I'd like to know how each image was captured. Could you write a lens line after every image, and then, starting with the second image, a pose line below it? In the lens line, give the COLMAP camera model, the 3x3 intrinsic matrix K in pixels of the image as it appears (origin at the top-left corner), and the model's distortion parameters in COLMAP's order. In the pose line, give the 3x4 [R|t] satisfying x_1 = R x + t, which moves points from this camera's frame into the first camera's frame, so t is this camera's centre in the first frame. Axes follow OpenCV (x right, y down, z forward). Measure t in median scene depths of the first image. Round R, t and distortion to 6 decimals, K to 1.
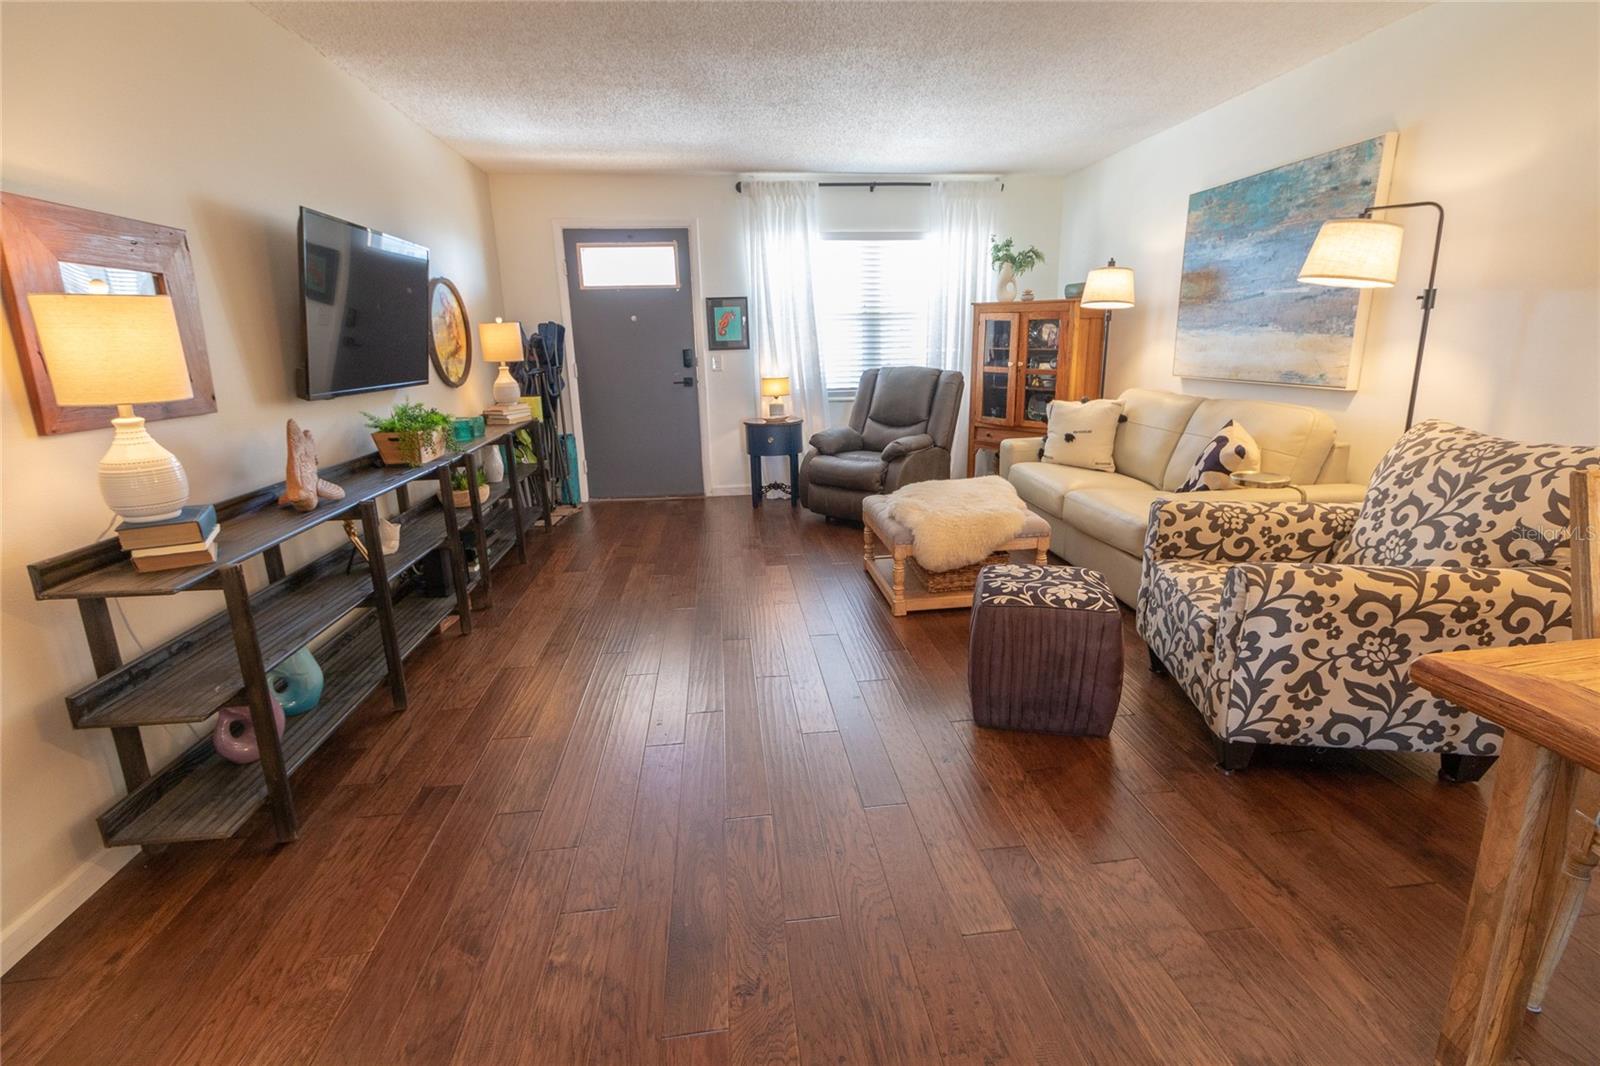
lens RADIAL K [[733.8, 0, 809.0], [0, 733.8, 522.8], [0, 0, 1]] dist [0.006767, 0.000174]
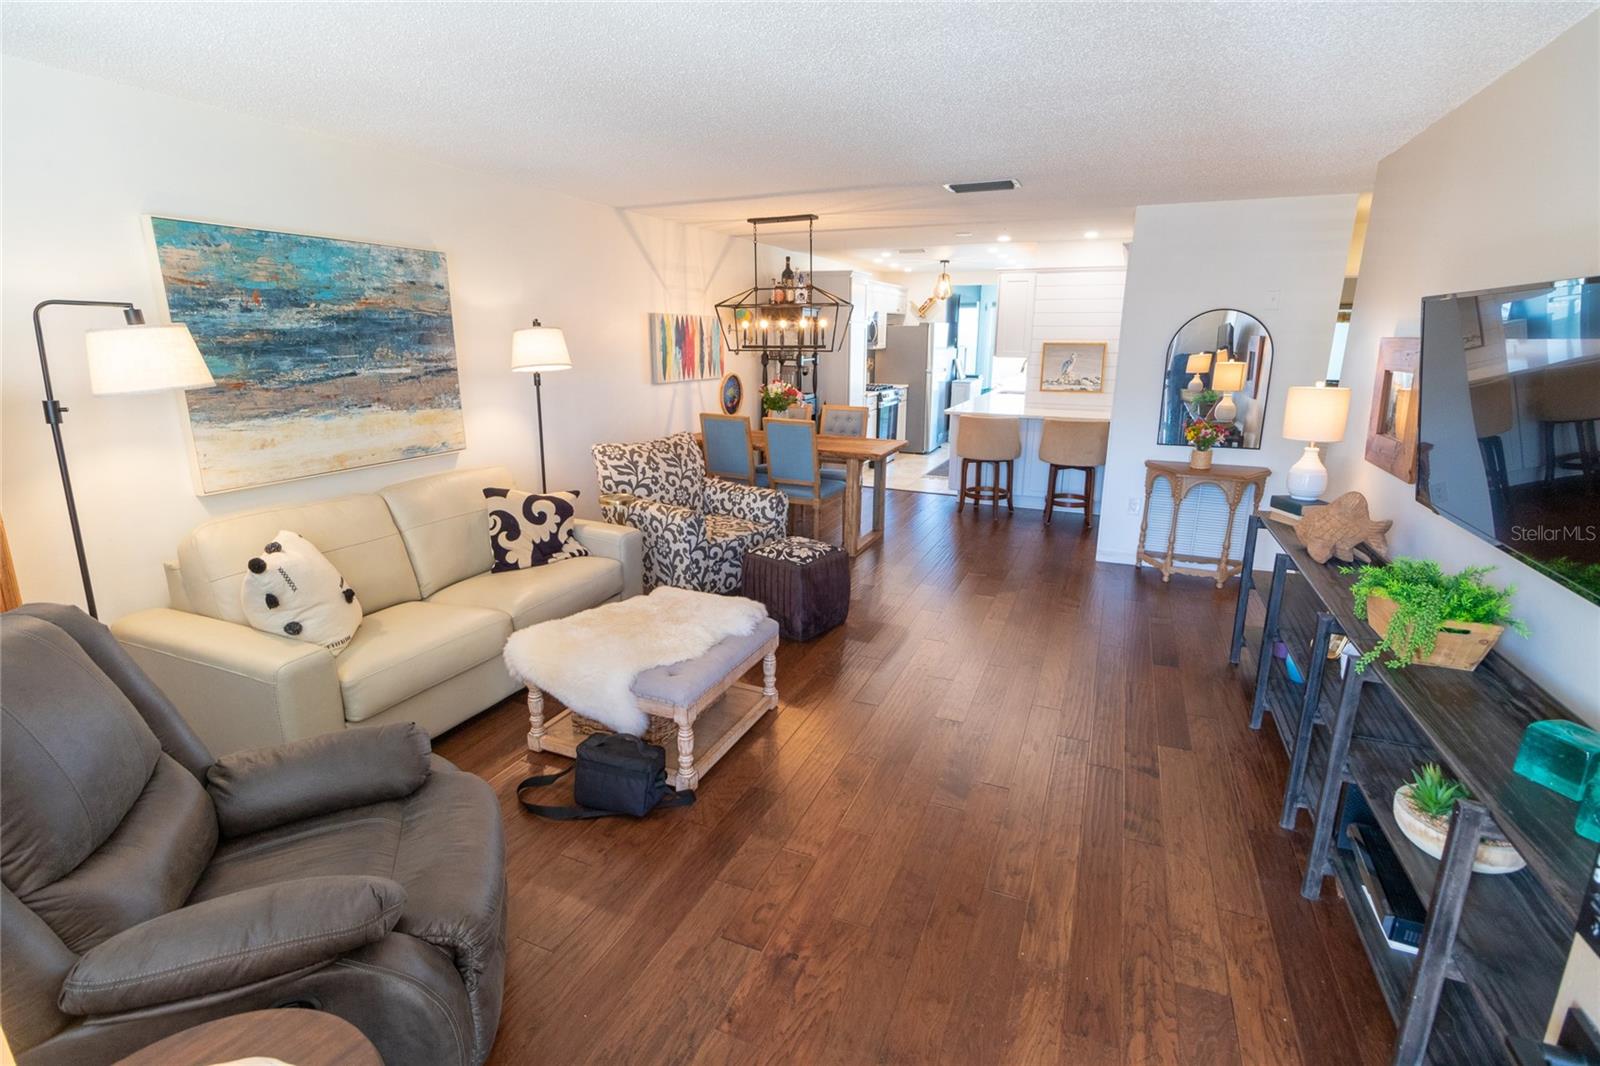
lens RADIAL K [[737.3, 0, 809.7], [0, 737.3, 518.5], [0, 0, 1]] dist [0.002529, 0.000625]
pose [[-0.867439, -0.103421, 0.486676, -0.481410], [0.135414, 0.892159, 0.430947, -0.660074], [-0.478761, 0.439723, -0.759889, 2.118855]]
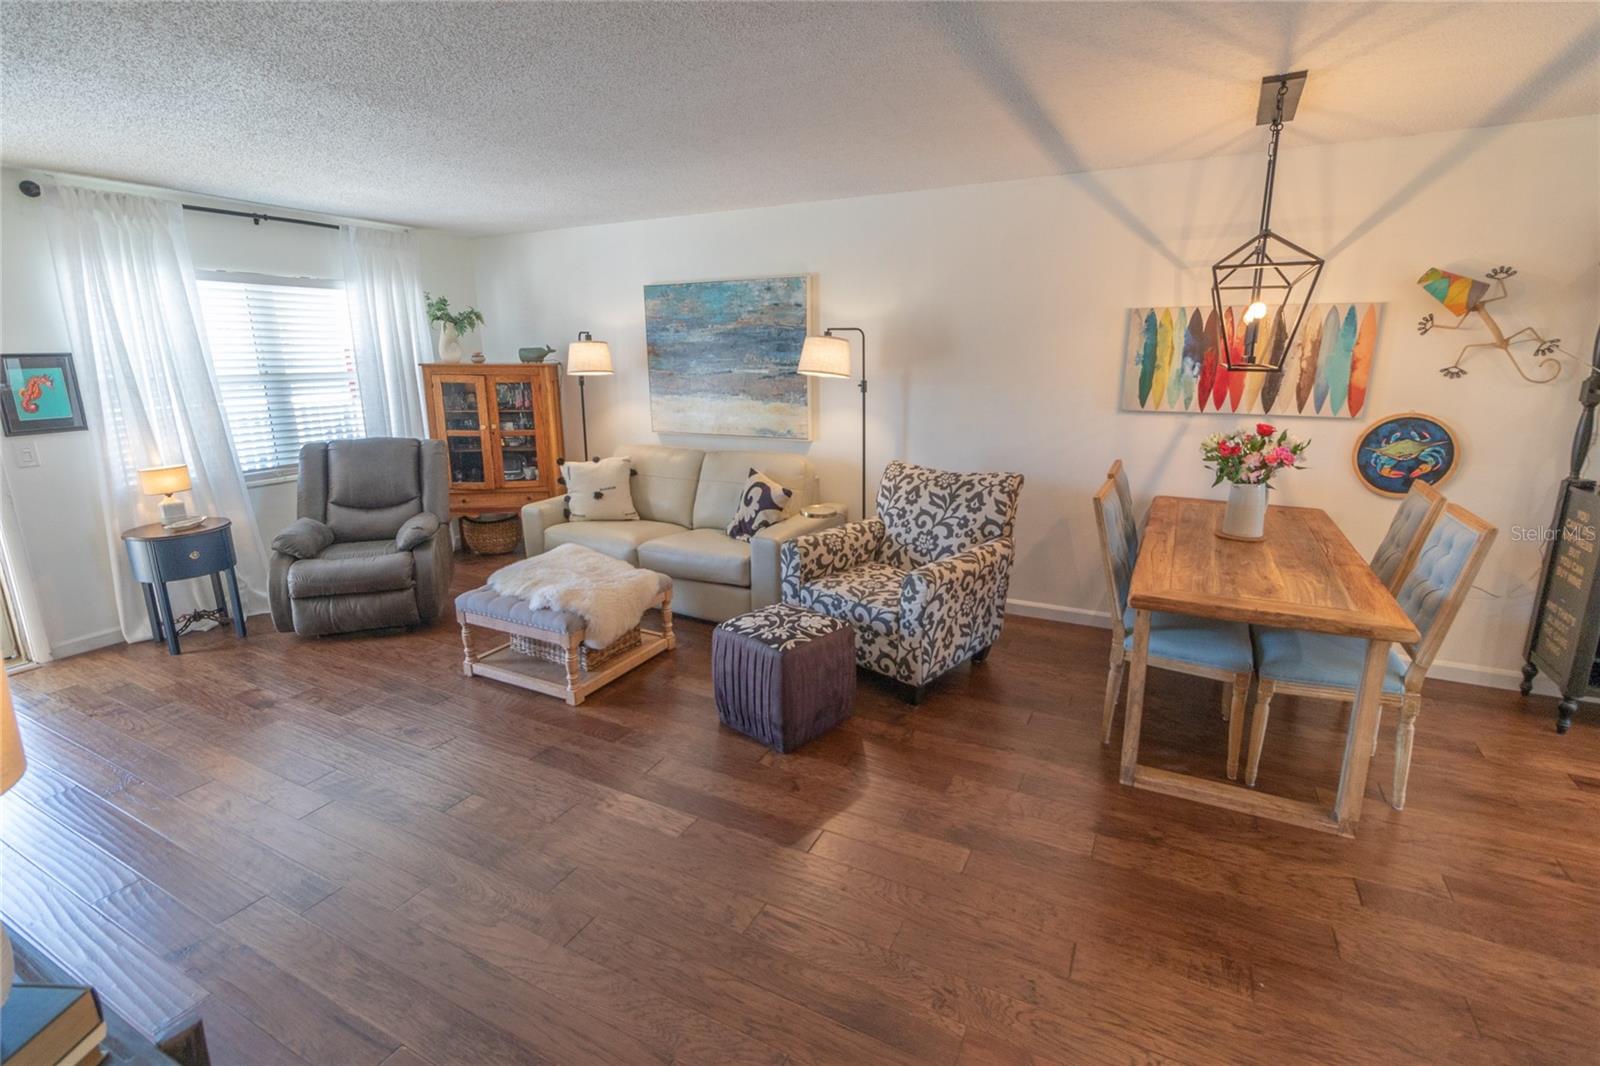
lens RADIAL K [[735.8, 0, 808.2], [0, 735.8, 517.4], [0, 0, 1]] dist [0.001965, 0.000303]
pose [[0.557744, -0.171203, 0.812165, -0.609261], [0.199762, 0.977422, 0.068855, -0.162879], [-0.805616, 0.123836, 0.579351, 0.204258]]
